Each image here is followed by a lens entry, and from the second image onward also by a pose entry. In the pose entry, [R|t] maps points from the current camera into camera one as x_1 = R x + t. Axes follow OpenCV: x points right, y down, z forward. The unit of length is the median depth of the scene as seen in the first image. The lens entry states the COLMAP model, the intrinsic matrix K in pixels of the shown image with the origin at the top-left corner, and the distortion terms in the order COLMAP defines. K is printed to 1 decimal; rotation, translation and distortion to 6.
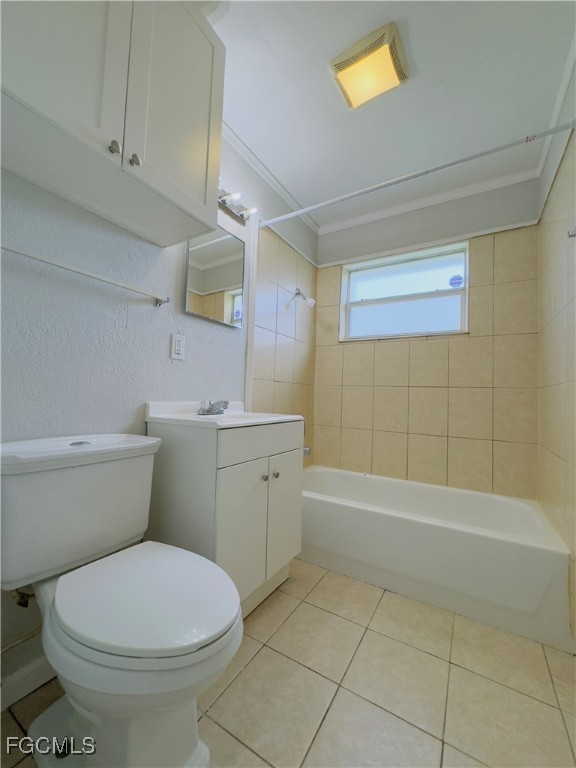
lens RADIAL K [[309.2, 0, 289.1], [0, 309.2, 384.2], [0, 0, 1]] dist [-0.001409, 0.000733]
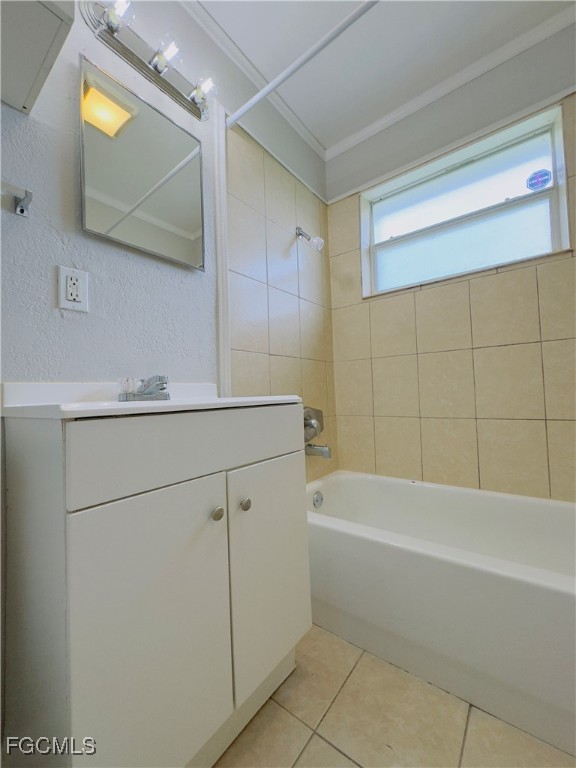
lens RADIAL K [[309.2, 0, 288.7], [0, 309.2, 383.6], [0, 0, 1]] dist [-0.001409, 0.000733]
pose [[0.991274, -0.068683, -0.112514, 0.086274], [0.069034, 0.997614, -0.000780, 0.074580], [0.112299, -0.006994, 0.993650, 0.389733]]
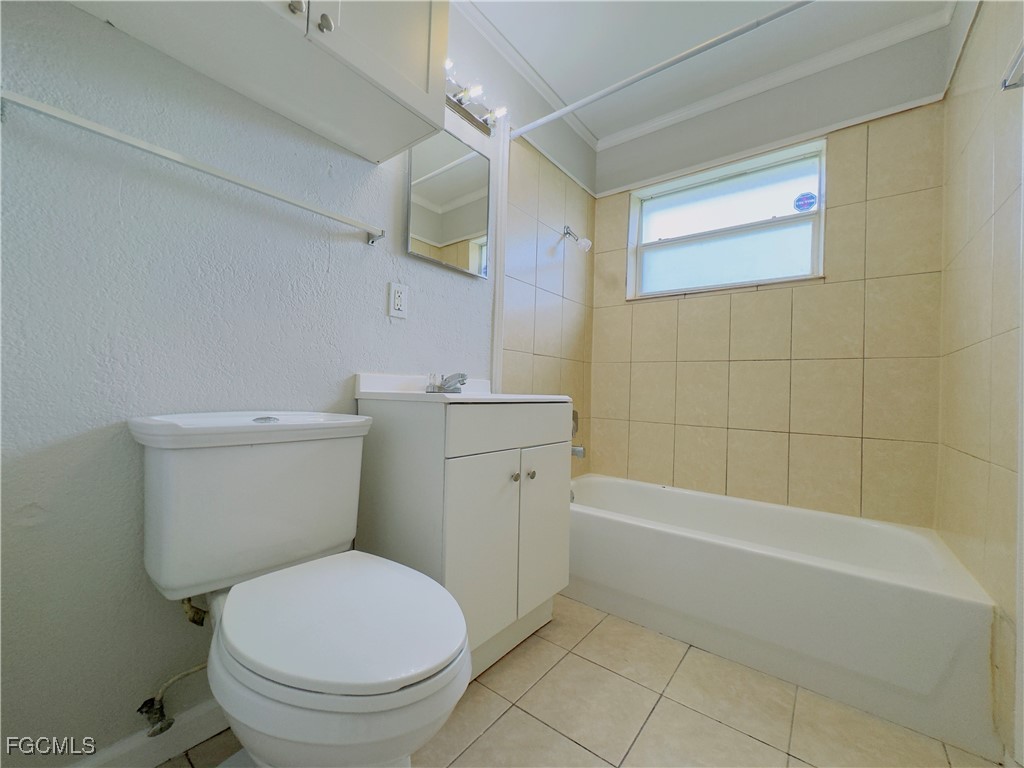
lens RADIAL K [[412.3, 0, 514.2], [0, 412.3, 385.8], [0, 0, 1]] dist [-0.001409, 0.000733]
pose [[0.993010, -0.003621, -0.117978, 0.026026], [0.006221, 0.999746, 0.021677, 0.054018], [0.117870, -0.022259, 0.992780, 0.042600]]
